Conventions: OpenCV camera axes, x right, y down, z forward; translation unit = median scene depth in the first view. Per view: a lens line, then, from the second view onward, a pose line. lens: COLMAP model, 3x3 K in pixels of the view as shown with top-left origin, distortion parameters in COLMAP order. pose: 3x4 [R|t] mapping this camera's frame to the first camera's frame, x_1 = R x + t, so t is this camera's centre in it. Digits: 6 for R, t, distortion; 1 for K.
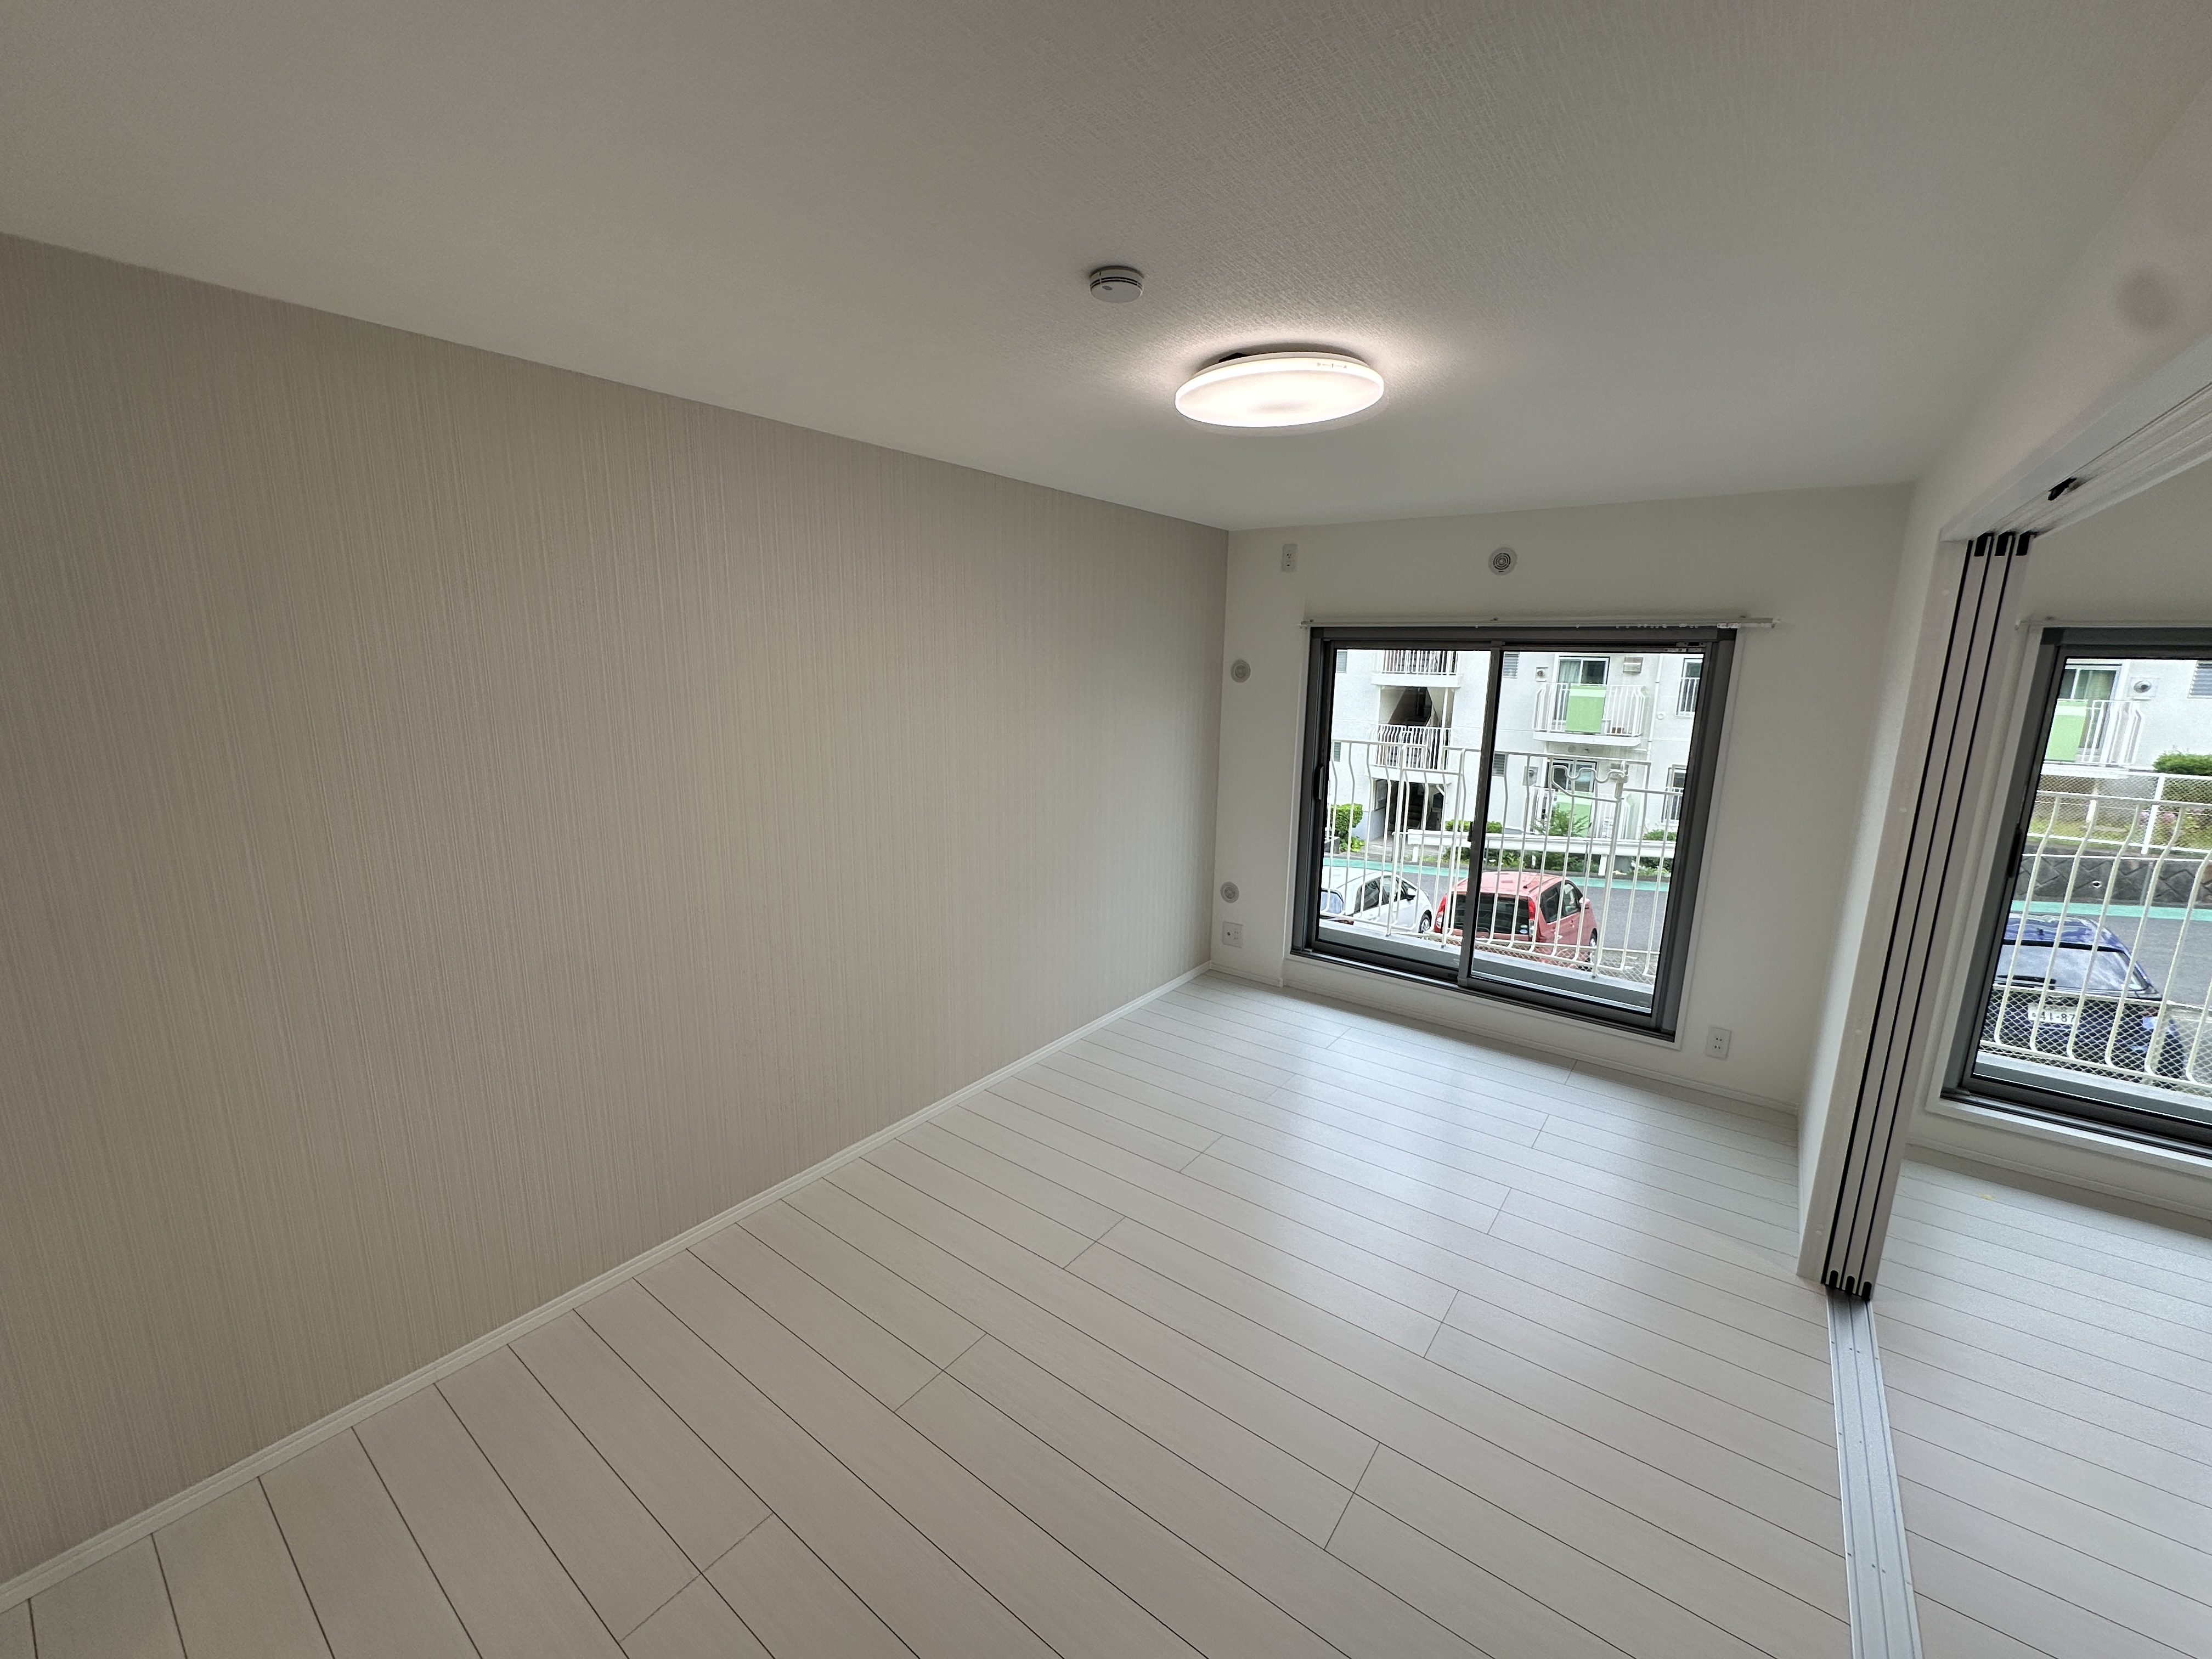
lens RADIAL K [[877.5, 0, 1107.9], [0, 877.5, 829.3], [0, 0, 1]] dist [-0.001784, -0.002801]
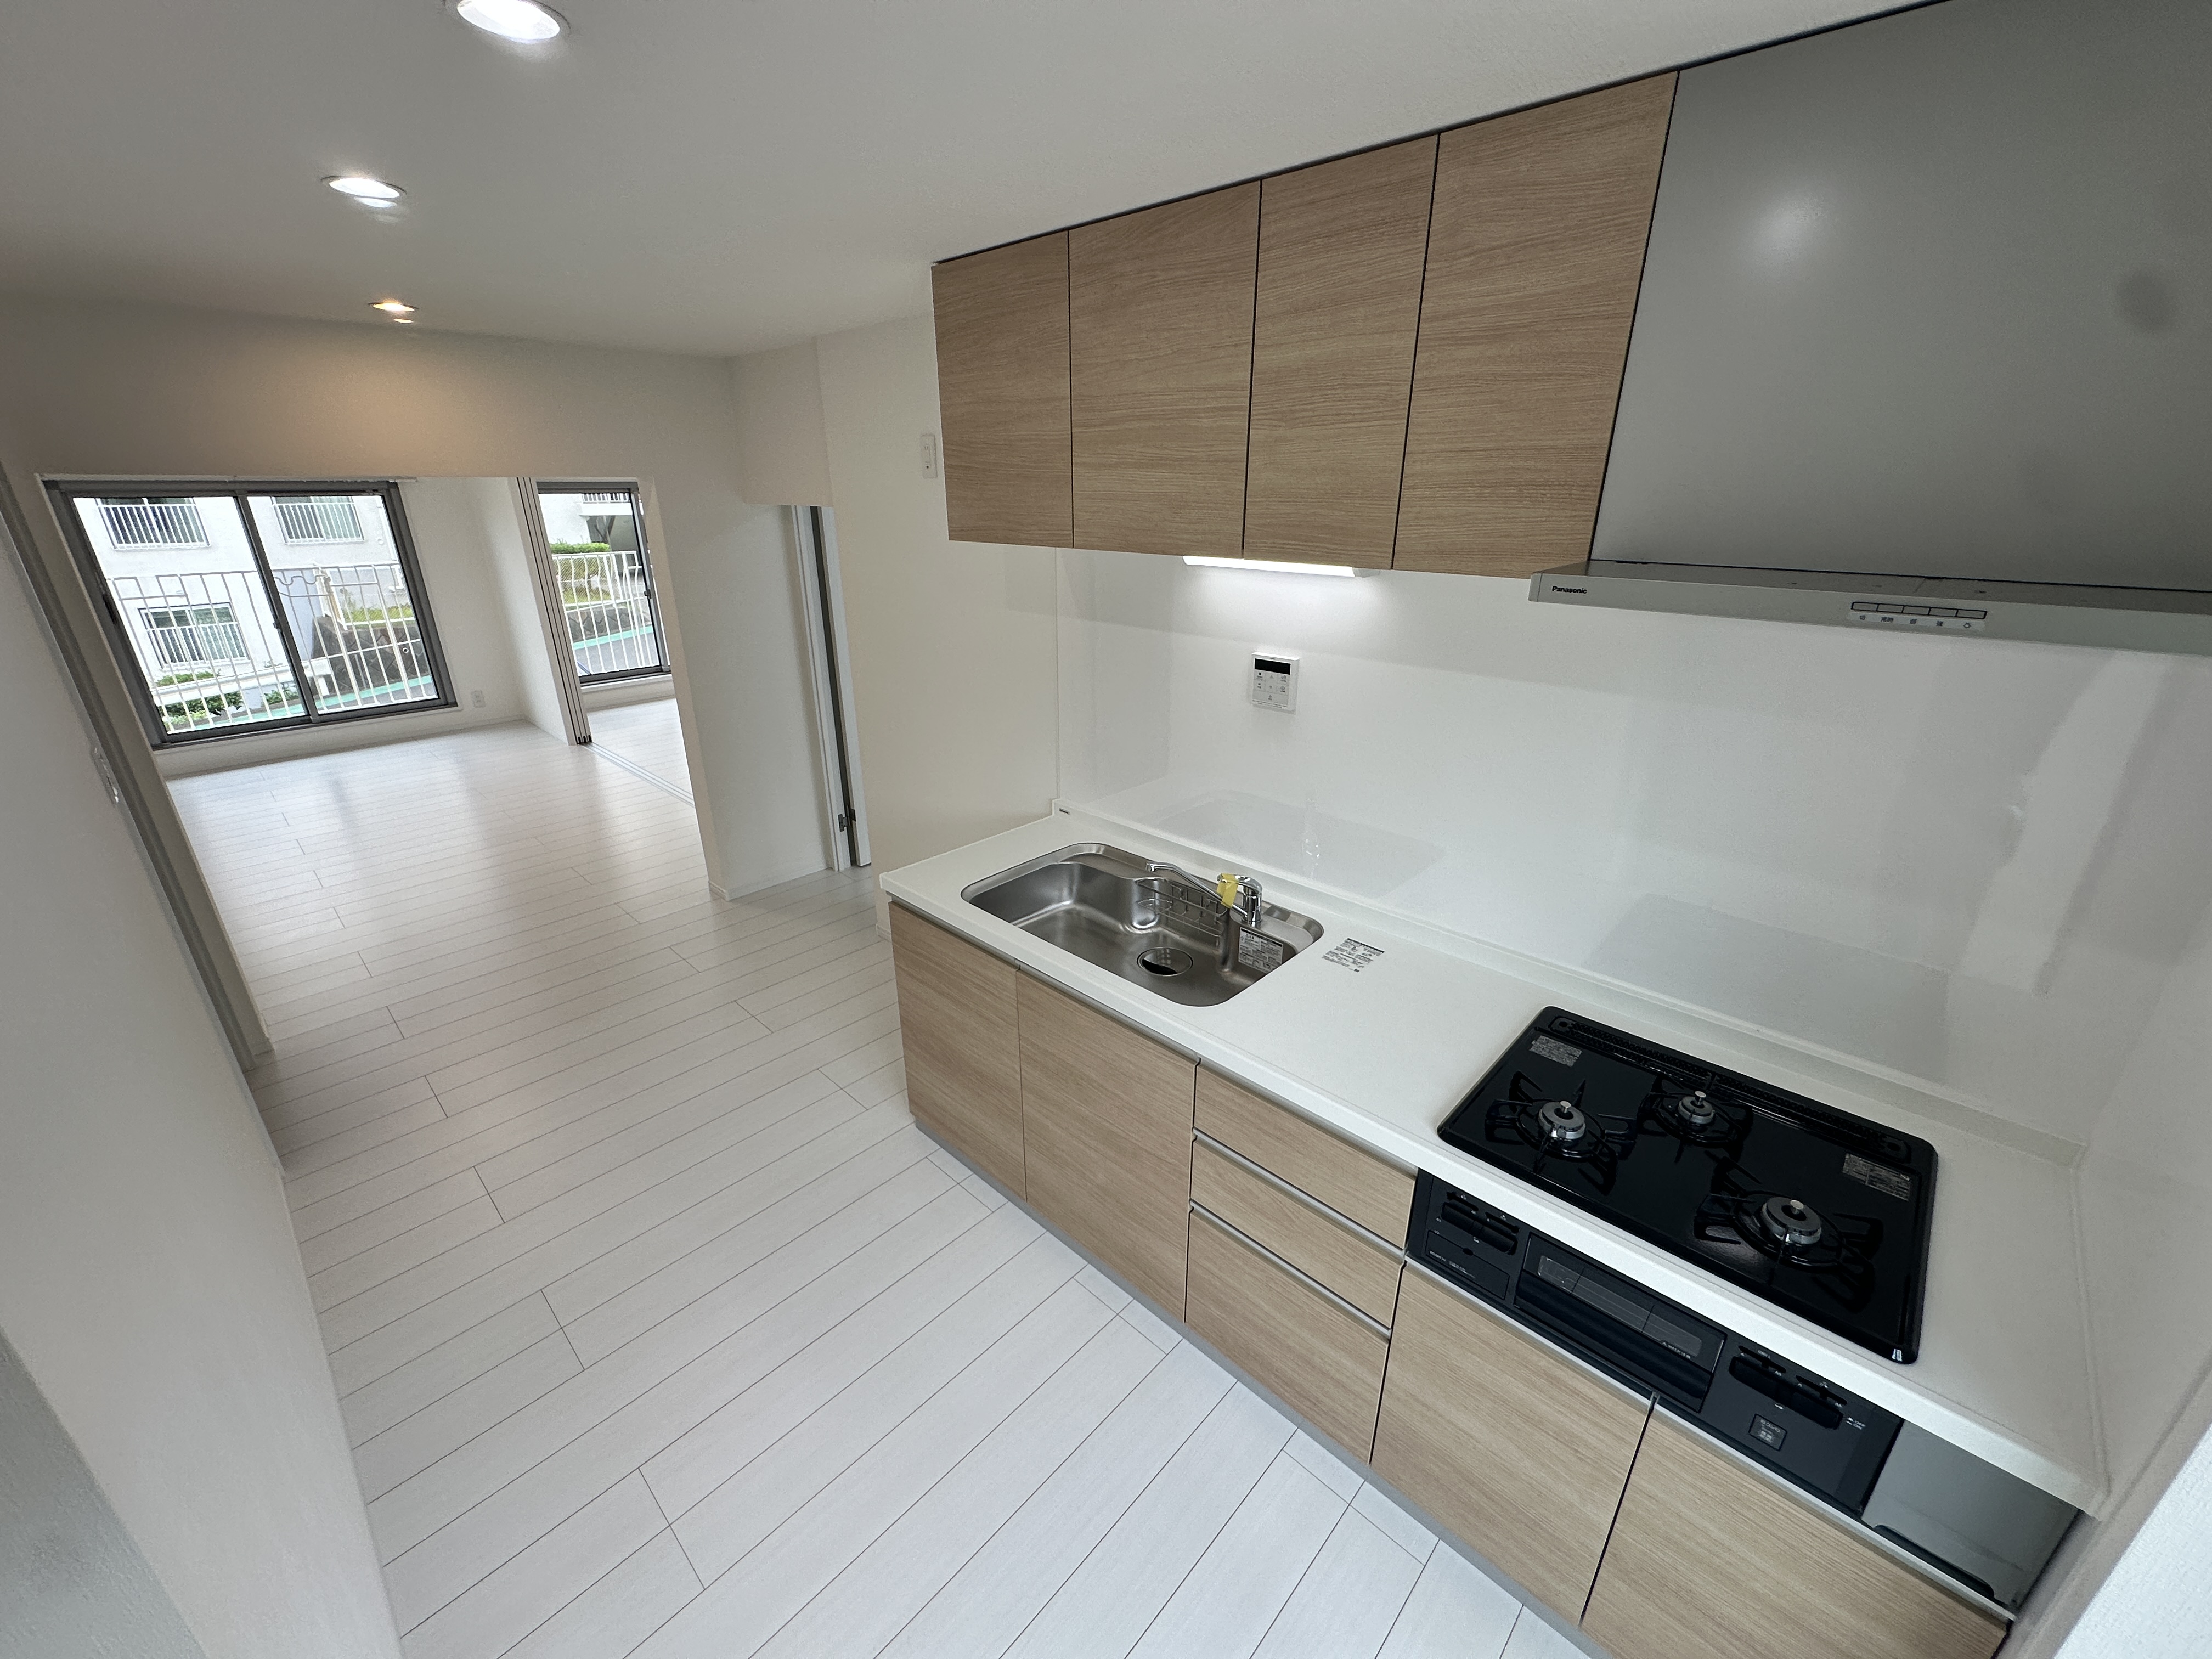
lens RADIAL K [[877.5, 0, 1098.5], [0, 877.5, 834.3], [0, 0, 1]] dist [-0.001784, -0.002801]
pose [[0.115489, -0.381462, 0.917142, -0.946618], [0.192426, 0.914421, 0.356100, 0.074061], [-0.974492, 0.135357, 0.179009, -0.607032]]
